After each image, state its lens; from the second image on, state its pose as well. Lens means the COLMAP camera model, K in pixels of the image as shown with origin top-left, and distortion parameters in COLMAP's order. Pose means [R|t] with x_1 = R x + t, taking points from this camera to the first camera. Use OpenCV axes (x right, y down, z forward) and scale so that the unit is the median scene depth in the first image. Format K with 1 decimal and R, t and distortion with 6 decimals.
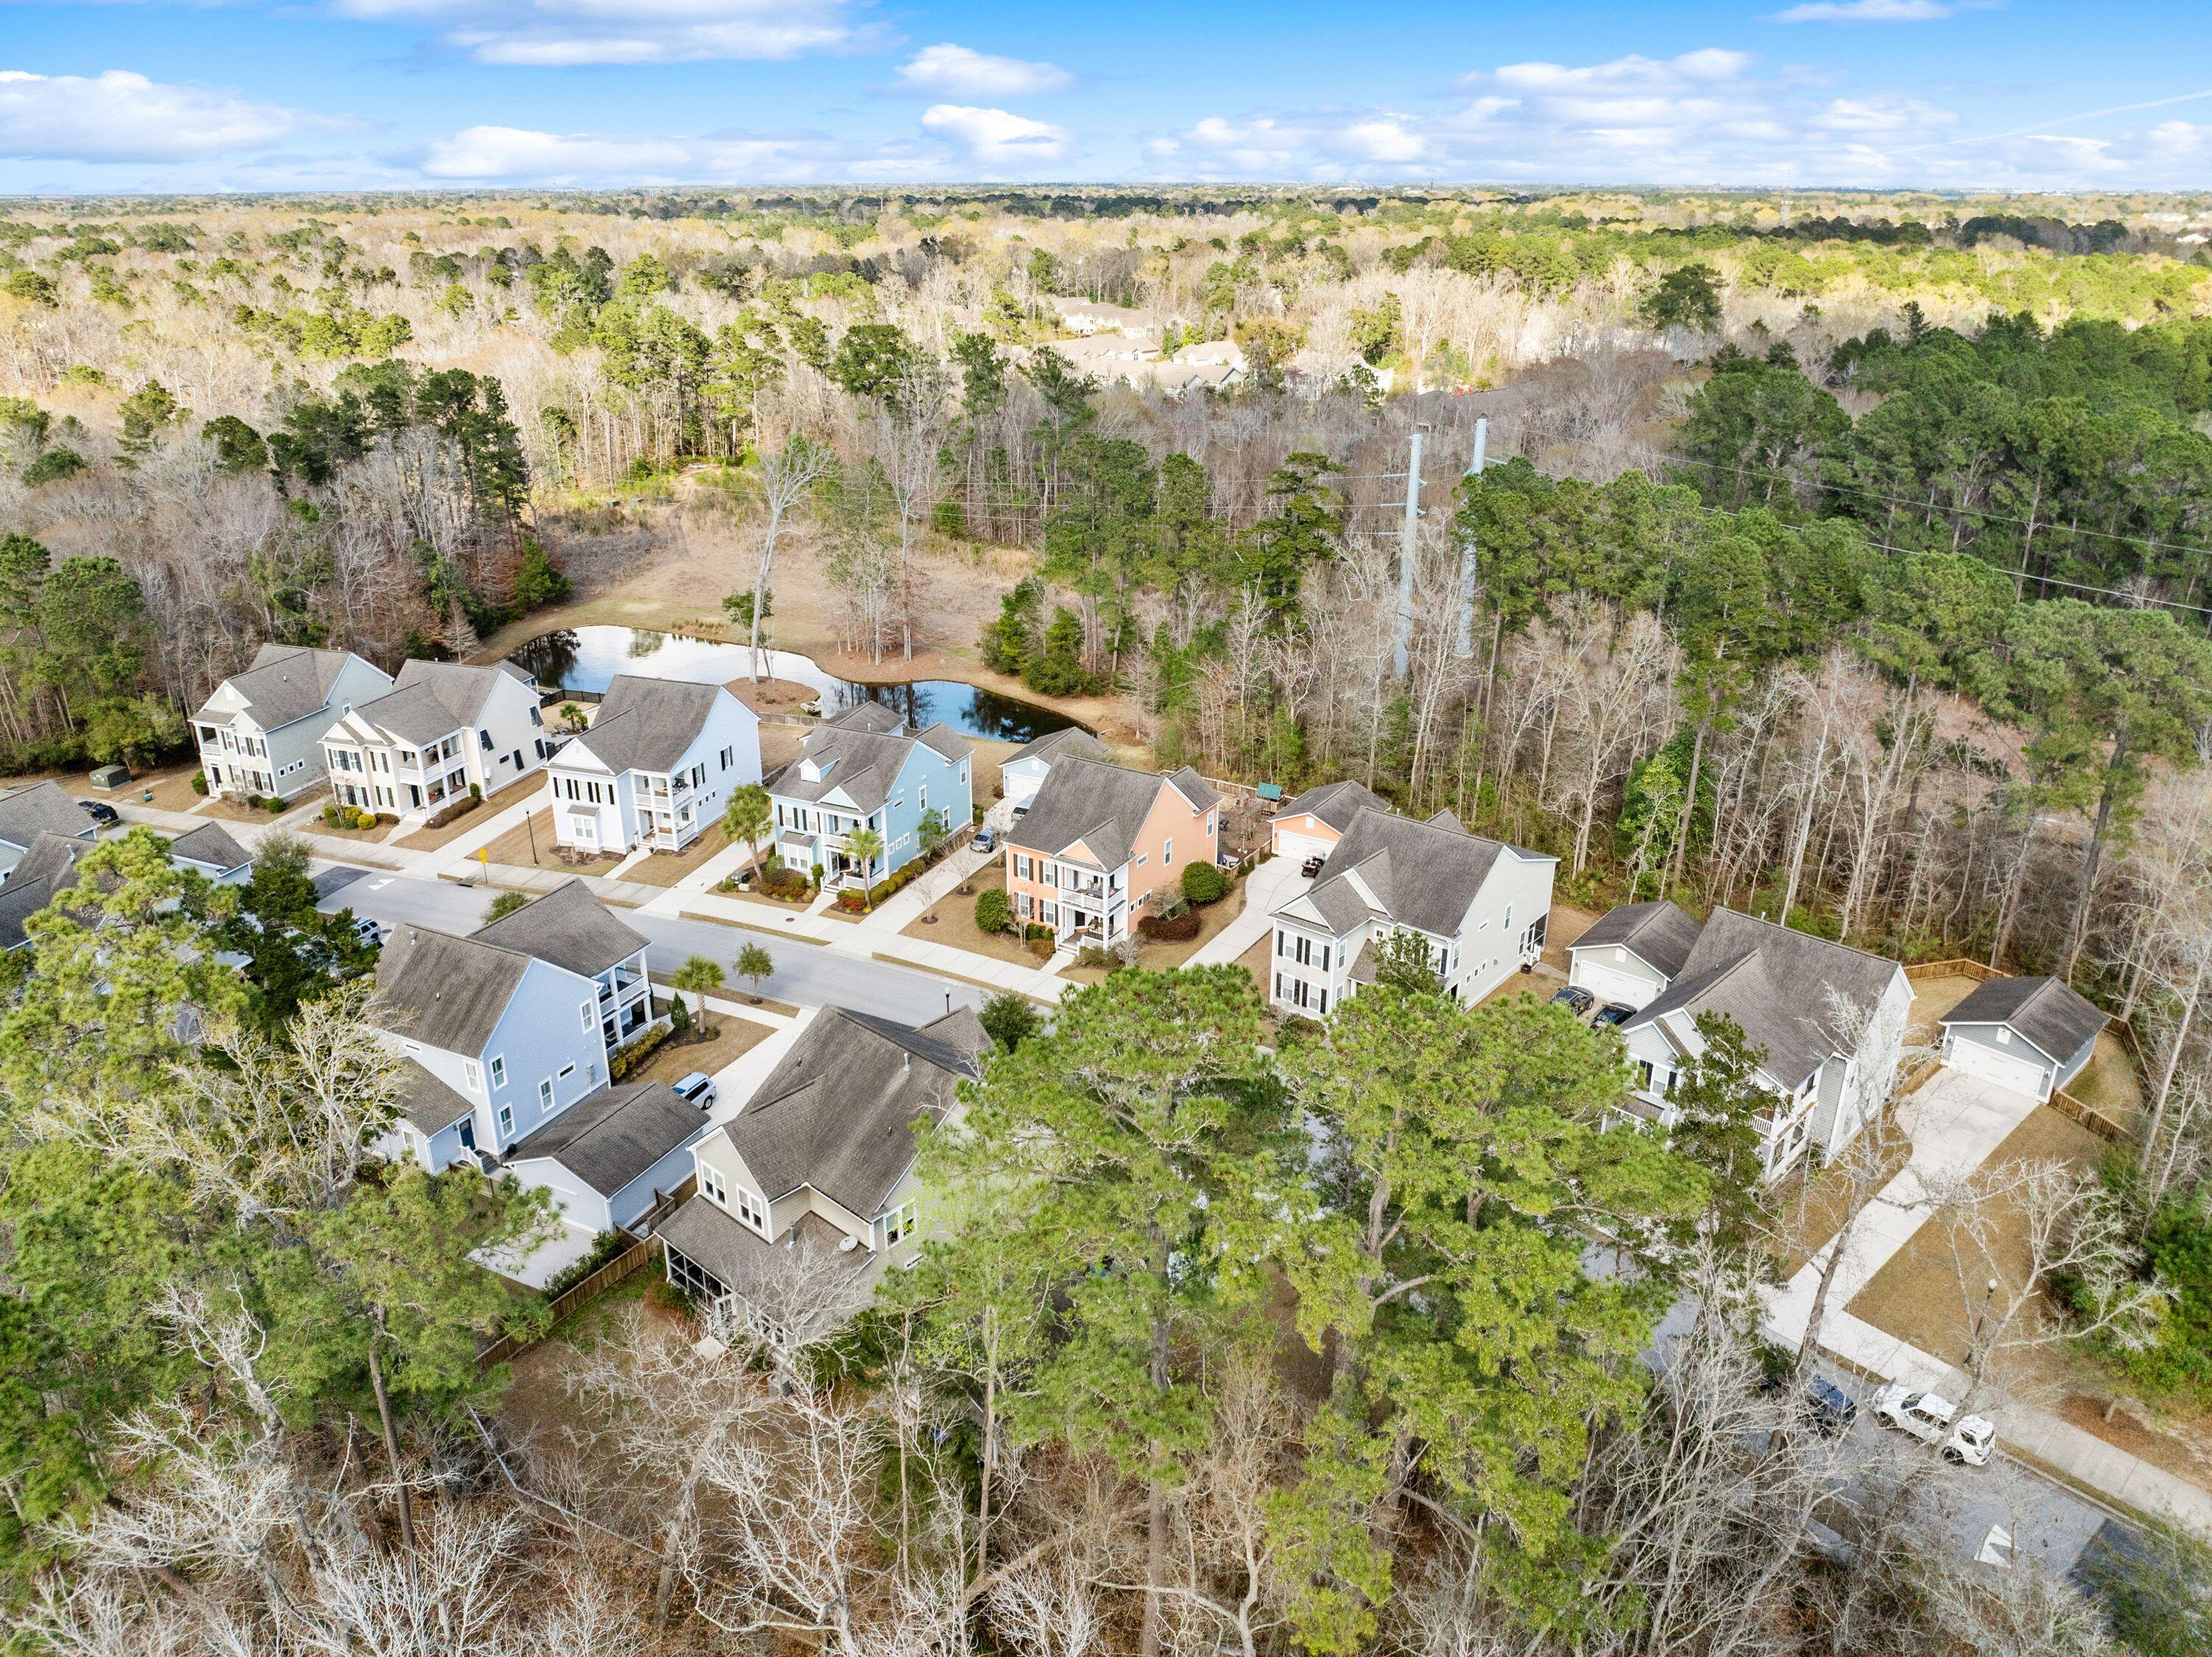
lens RADIAL K [[1602.4, 0, 1100.5], [0, 1602.4, 828.9], [0, 0, 1]] dist [-0.053102, 0.024364]
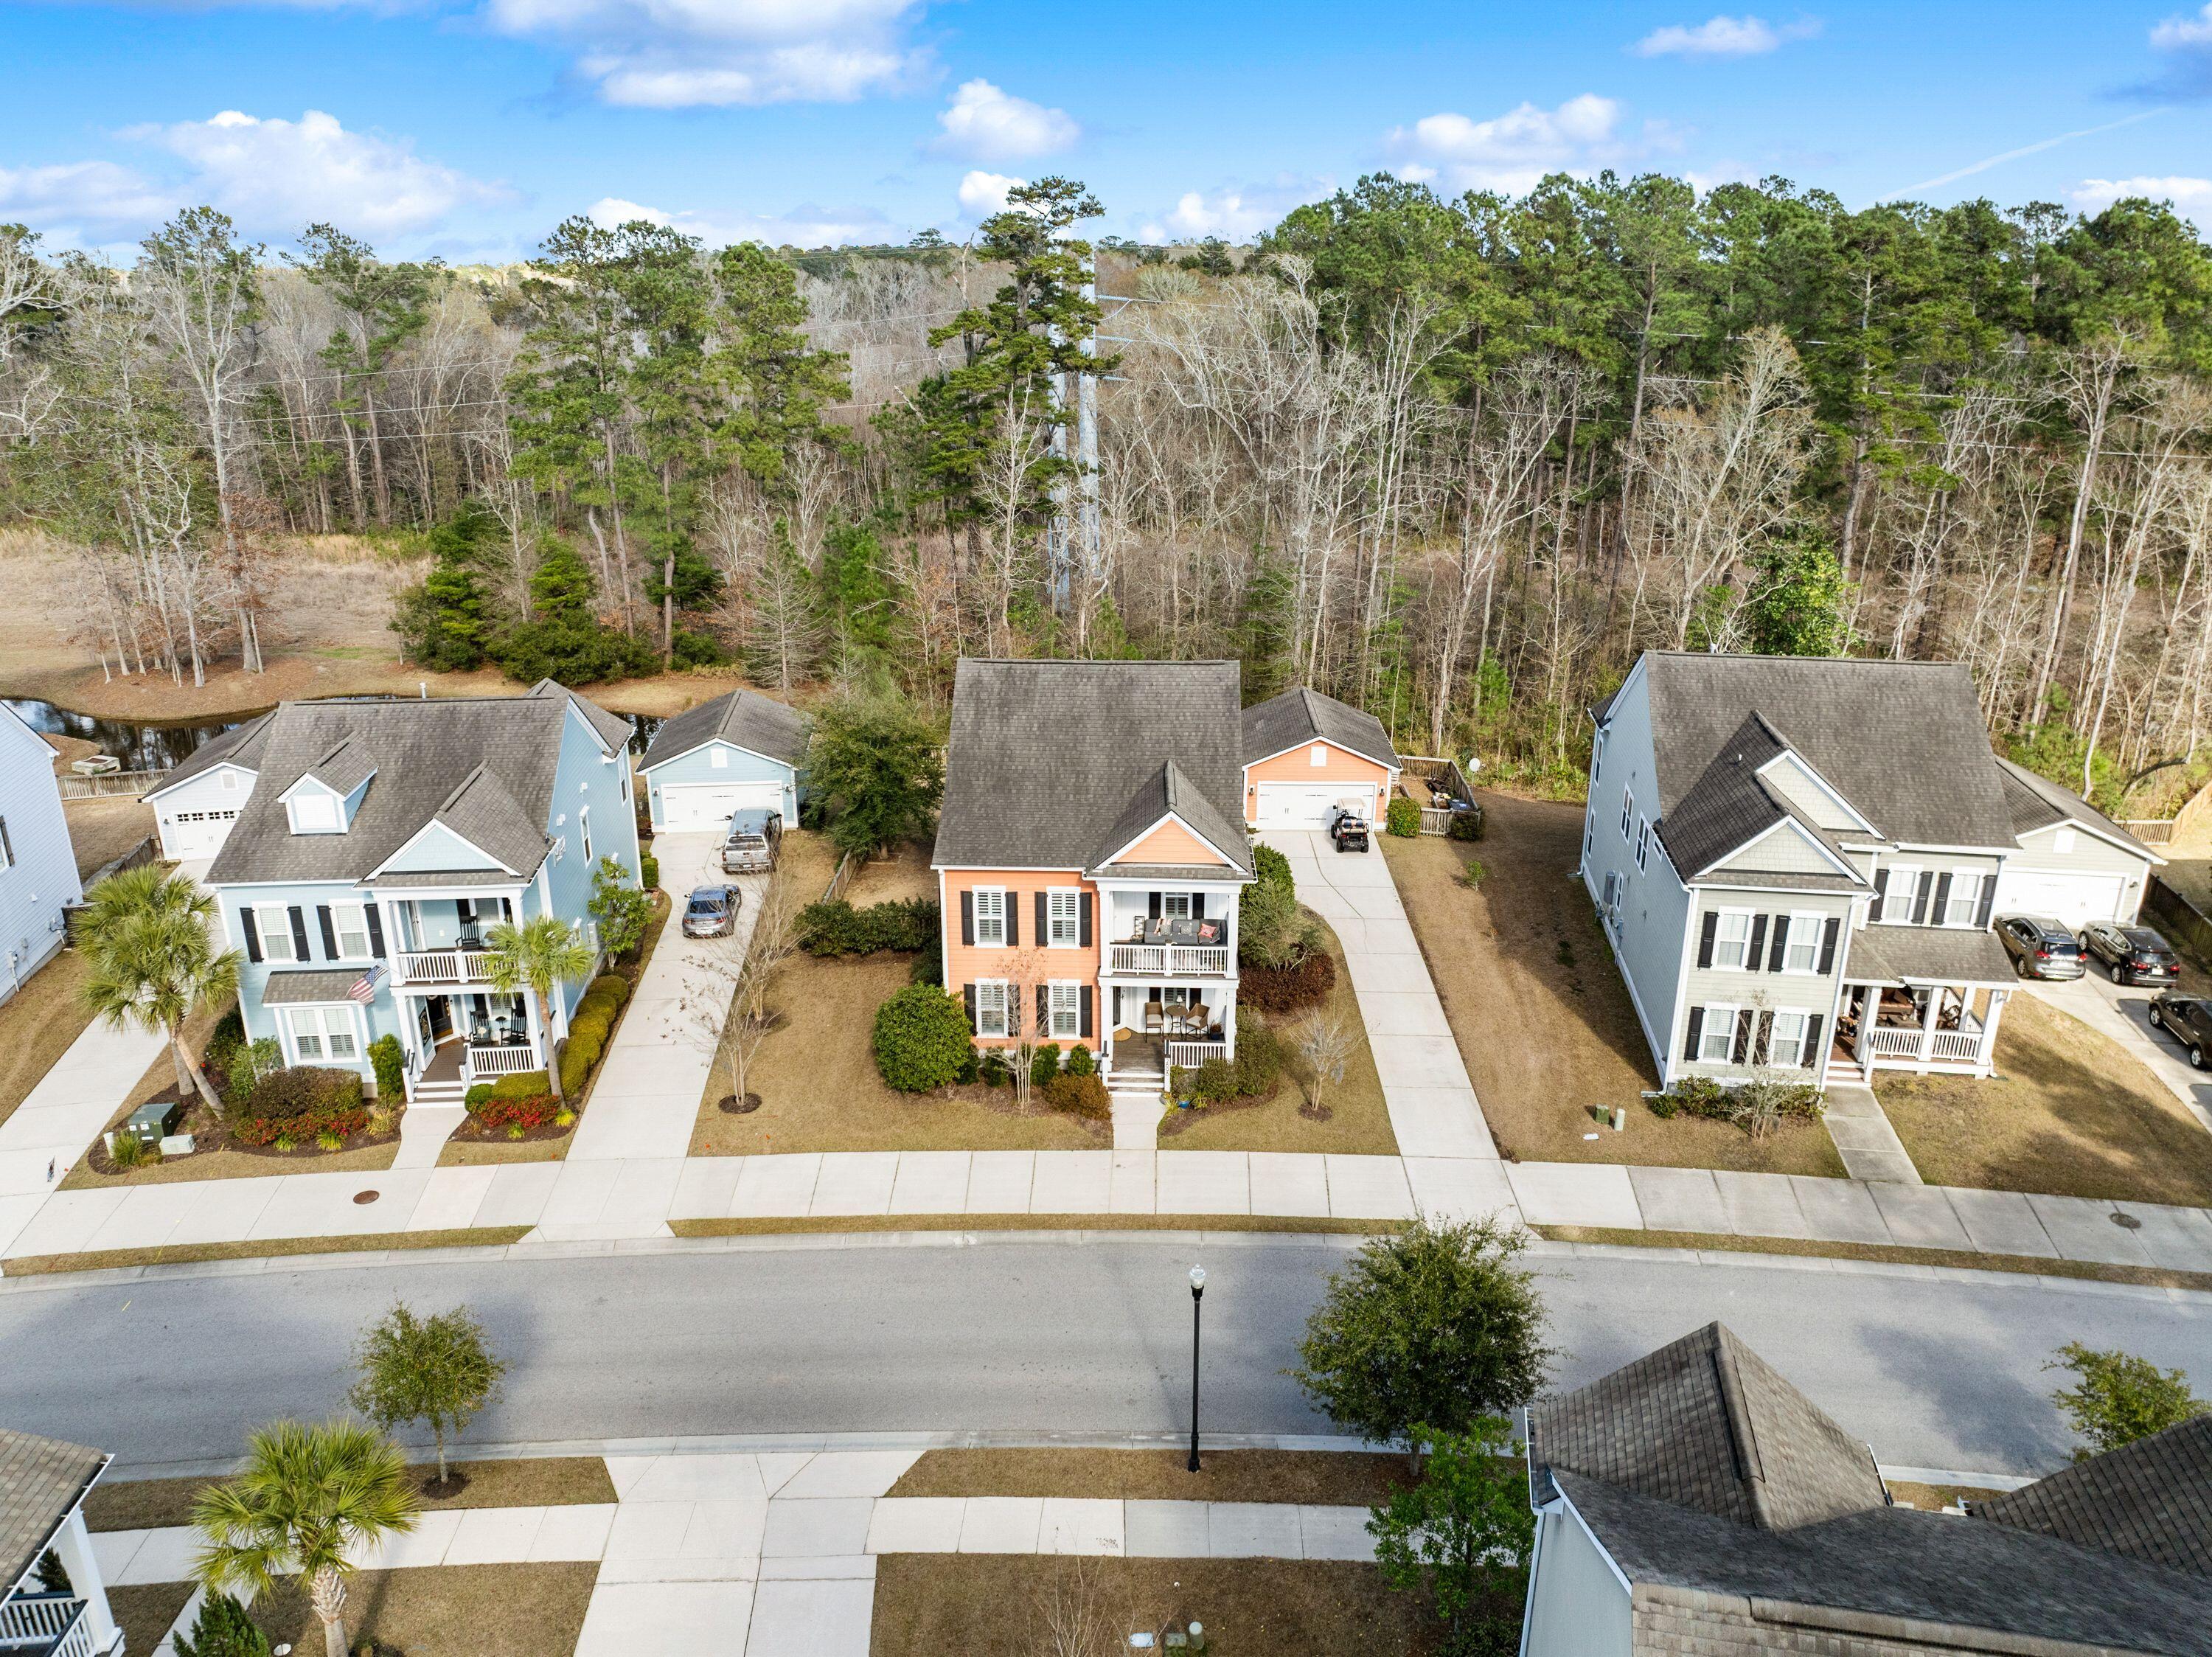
lens RADIAL K [[1602.4, 0, 1142.8], [0, 1602.4, 836.7], [0, 0, 1]] dist [-0.053102, 0.024364]
pose [[0.856890, -0.174998, 0.484887, -0.196850], [0.195058, 0.980748, 0.009251, 0.006656], [-0.477171, 0.086654, 0.874528, 0.571058]]
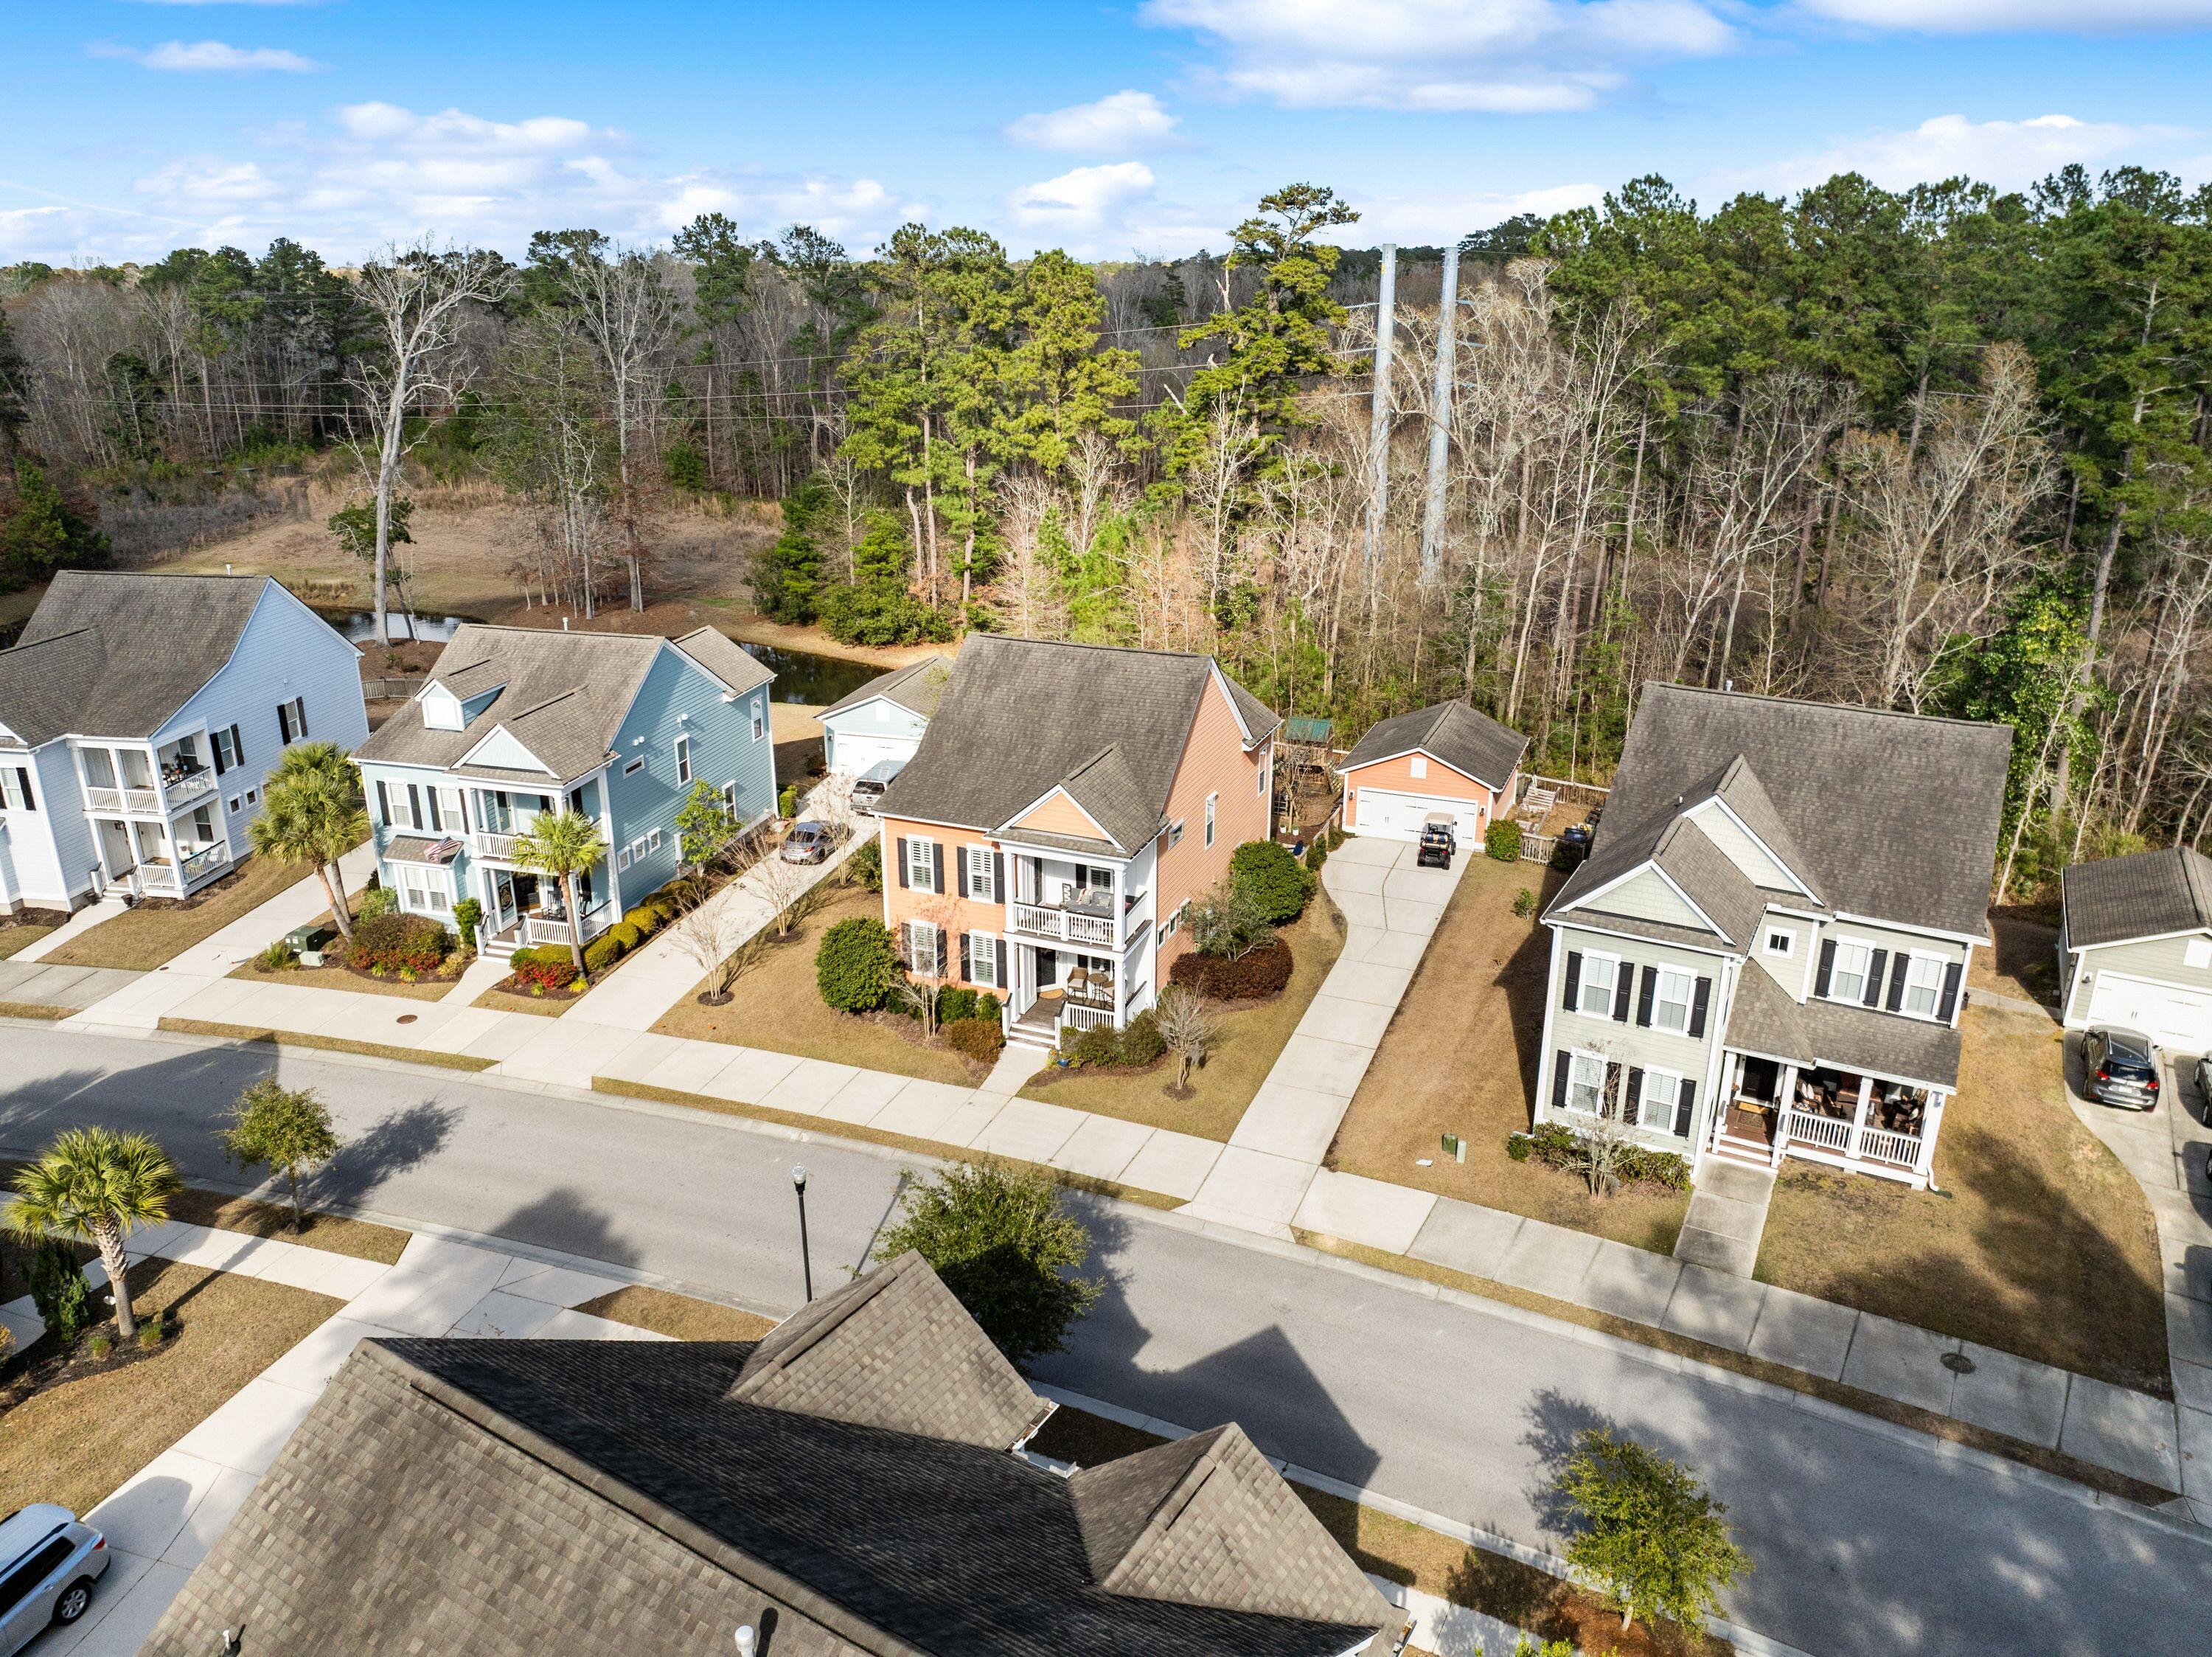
lens RADIAL K [[1602.4, 0, 1101.5], [0, 1602.4, 850.0], [0, 0, 1]] dist [-0.053102, 0.024364]
pose [[0.985416, -0.060610, 0.159001, -0.064718], [0.066256, 0.997338, -0.030443, 0.034348], [-0.156732, 0.040534, 0.986809, 0.499896]]
